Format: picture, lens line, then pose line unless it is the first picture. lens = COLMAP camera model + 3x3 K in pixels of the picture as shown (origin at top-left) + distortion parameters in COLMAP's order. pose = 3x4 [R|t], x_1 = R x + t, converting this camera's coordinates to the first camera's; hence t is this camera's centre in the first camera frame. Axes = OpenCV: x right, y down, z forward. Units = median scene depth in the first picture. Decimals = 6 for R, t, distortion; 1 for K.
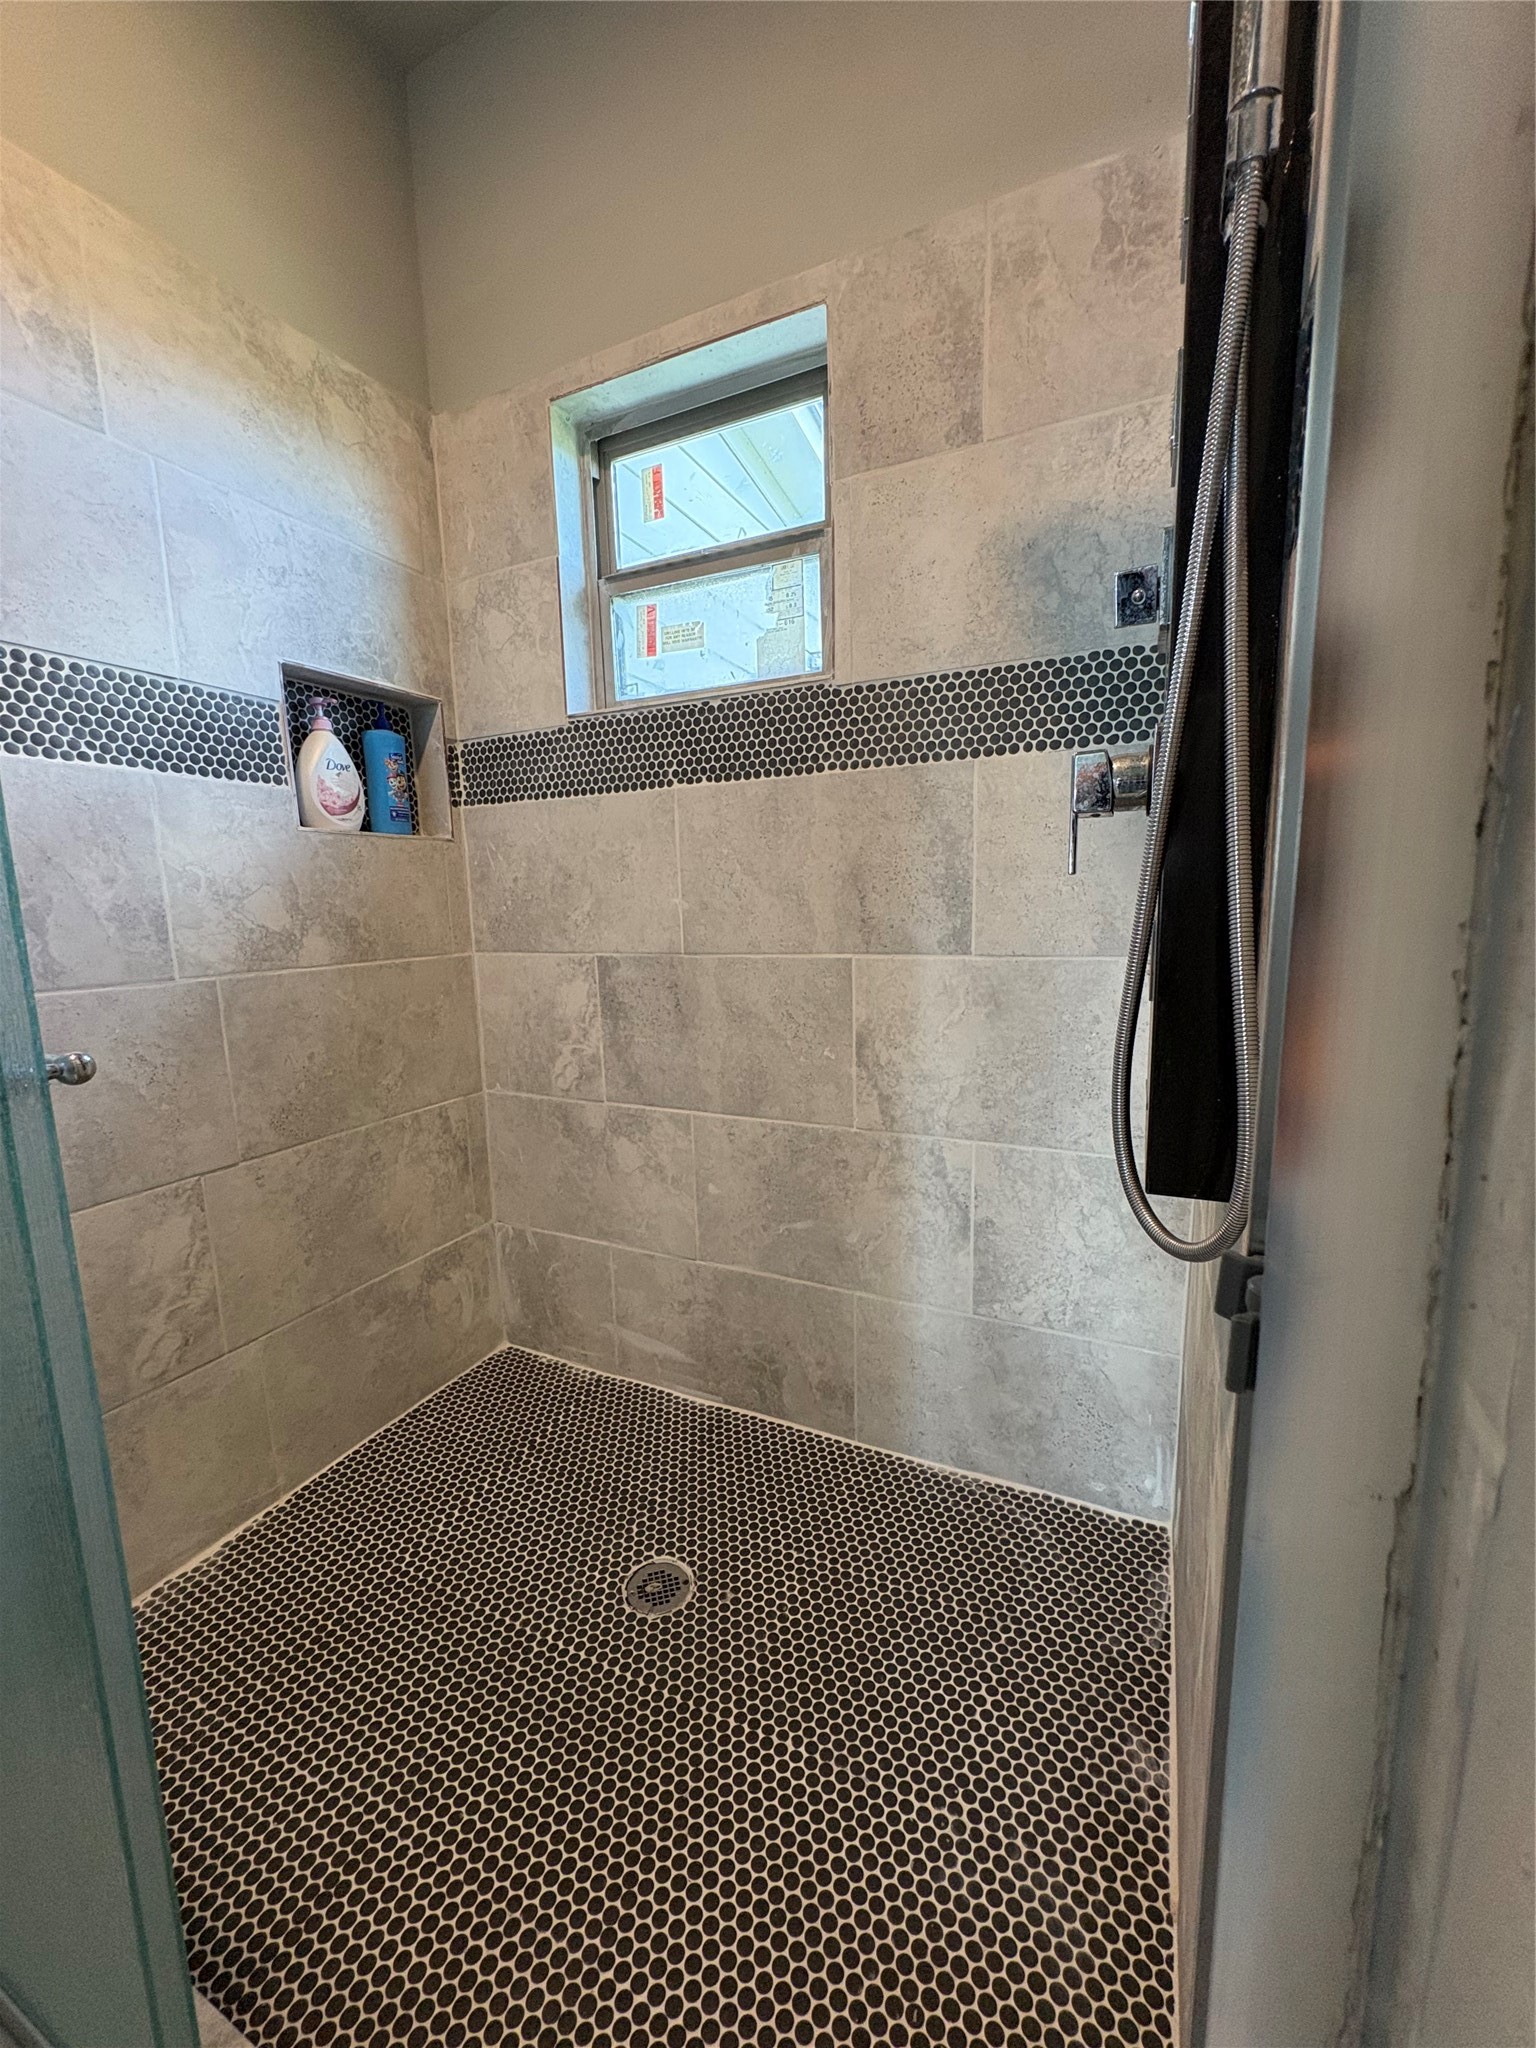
lens RADIAL K [[812.5, 0, 767.2], [0, 812.5, 1022.6], [0, 0, 1]] dist [-0.000037, 0.000063]
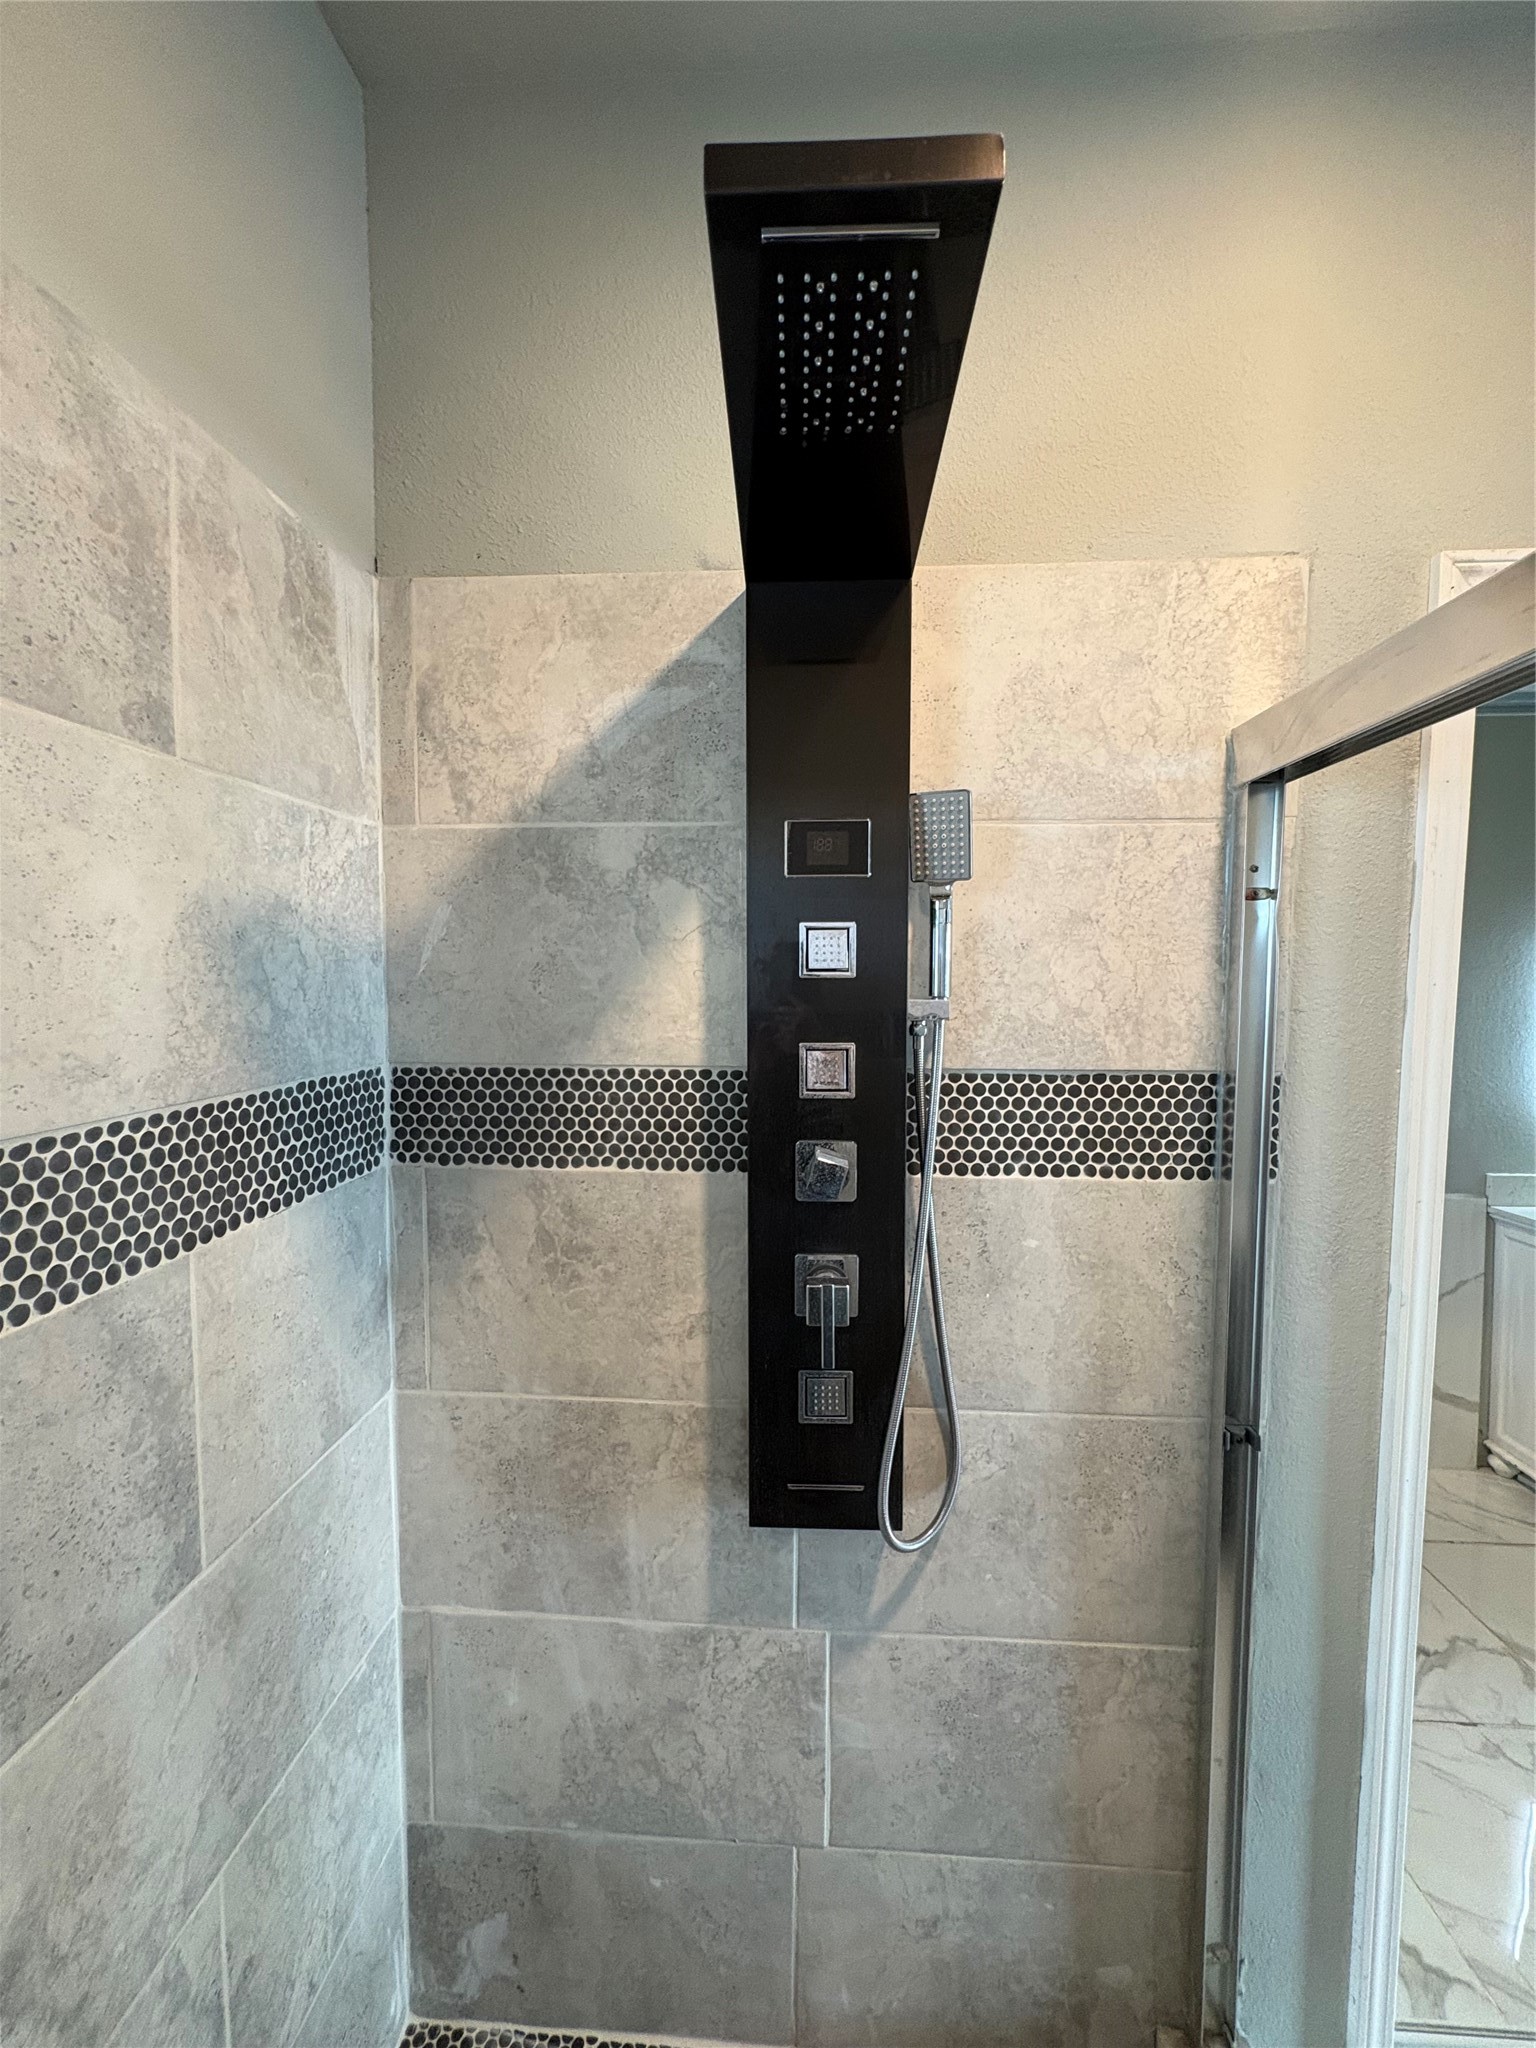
lens RADIAL K [[812.5, 0, 771.3], [0, 812.5, 1022.1], [0, 0, 1]] dist [-0.000037, 0.000063]
pose [[-0.384761, -0.032866, 0.922431, -0.453795], [0.149794, 0.983894, 0.097537, -0.493938], [-0.910780, 0.175703, -0.373641, 0.826094]]
